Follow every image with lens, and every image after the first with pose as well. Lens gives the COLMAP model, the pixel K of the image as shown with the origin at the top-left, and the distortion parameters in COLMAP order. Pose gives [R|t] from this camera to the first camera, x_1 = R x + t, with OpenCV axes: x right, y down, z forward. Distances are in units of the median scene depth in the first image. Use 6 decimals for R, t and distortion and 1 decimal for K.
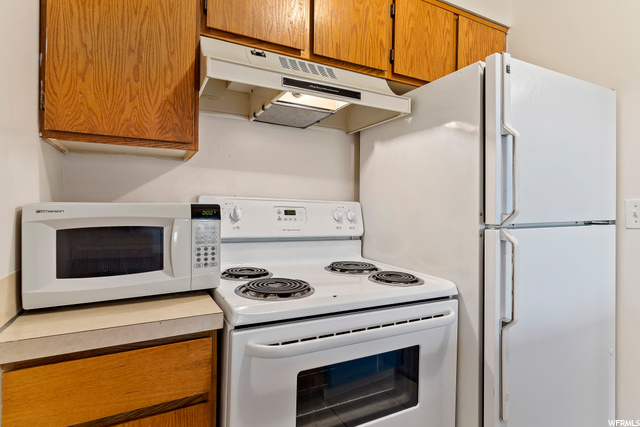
lens RADIAL K [[337.8, 0, 320.0], [0, 337.8, 213.5], [0, 0, 1]] dist [-0.001431, 0.000074]
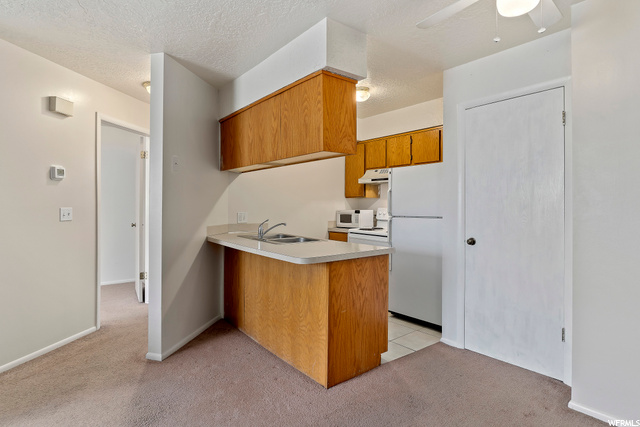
lens RADIAL K [[333.8, 0, 313.3], [0, 333.8, 211.7], [0, 0, 1]] dist [-0.006137, -0.000103]
pose [[0.192605, 0.005056, -0.981263, 3.624297], [-0.018470, 0.999828, 0.001527, -0.001848], [0.981102, 0.017830, 0.192666, -0.456097]]
